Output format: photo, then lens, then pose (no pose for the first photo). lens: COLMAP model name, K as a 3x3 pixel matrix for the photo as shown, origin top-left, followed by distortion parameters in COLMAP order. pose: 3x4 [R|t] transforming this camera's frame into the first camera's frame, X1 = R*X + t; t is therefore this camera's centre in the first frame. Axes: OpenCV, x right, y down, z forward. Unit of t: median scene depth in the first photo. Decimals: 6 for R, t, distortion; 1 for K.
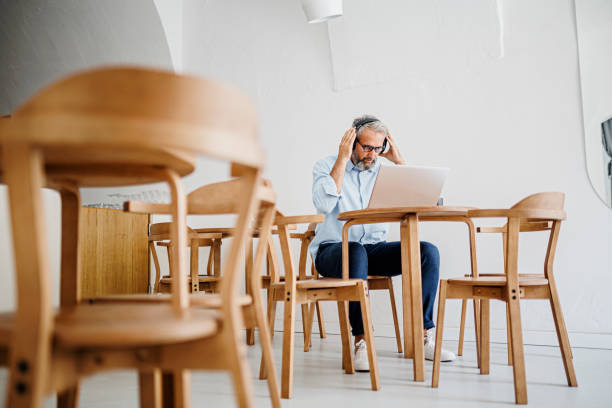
lens RADIAL K [[577.7, 0, 306.0], [0, 577.7, 204.0], [0, 0, 1]] dist [-0.039427, 0.023425]
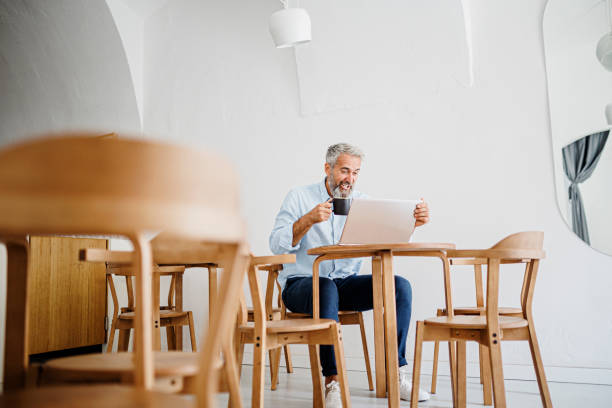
lens RADIAL K [[577.7, 0, 306.0], [0, 577.7, 204.0], [0, 0, 1]] dist [-0.039427, 0.023425]
pose [[0.997702, 0.002900, 0.067696, -0.013151], [-0.000983, 0.999598, -0.028334, -0.029405], [-0.067751, 0.028203, 0.997304, 0.042886]]
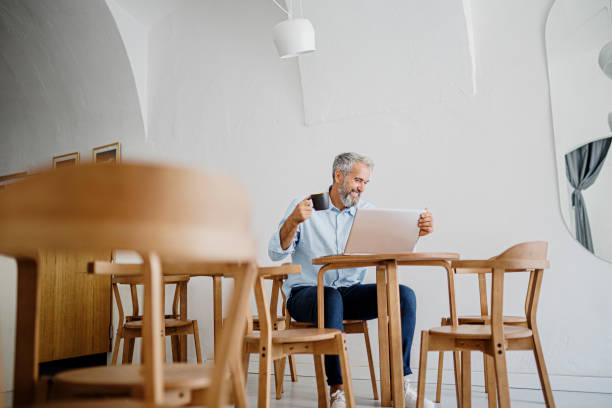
lens RADIAL K [[577.7, 0, 306.0], [0, 577.7, 204.0], [0, 0, 1]] dist [-0.039427, 0.023425]
pose [[0.998015, 0.000715, 0.062980, -0.016471], [0.001714, 0.999257, -0.038498, -0.035675], [-0.062961, 0.038530, 0.997272, 0.037933]]
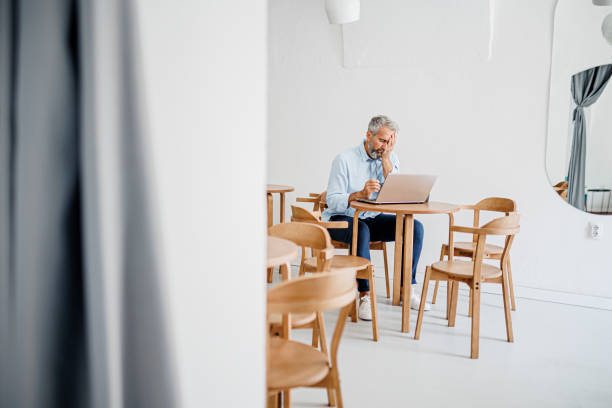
lens RADIAL K [[577.7, 0, 306.0], [0, 577.7, 204.0], [0, 0, 1]] dist [-0.039427, 0.023425]
pose [[0.998050, 0.034813, 0.051808, -0.111836], [-0.044857, 0.977205, 0.207505, -0.240865], [-0.043403, -0.209424, 0.976861, -0.263425]]
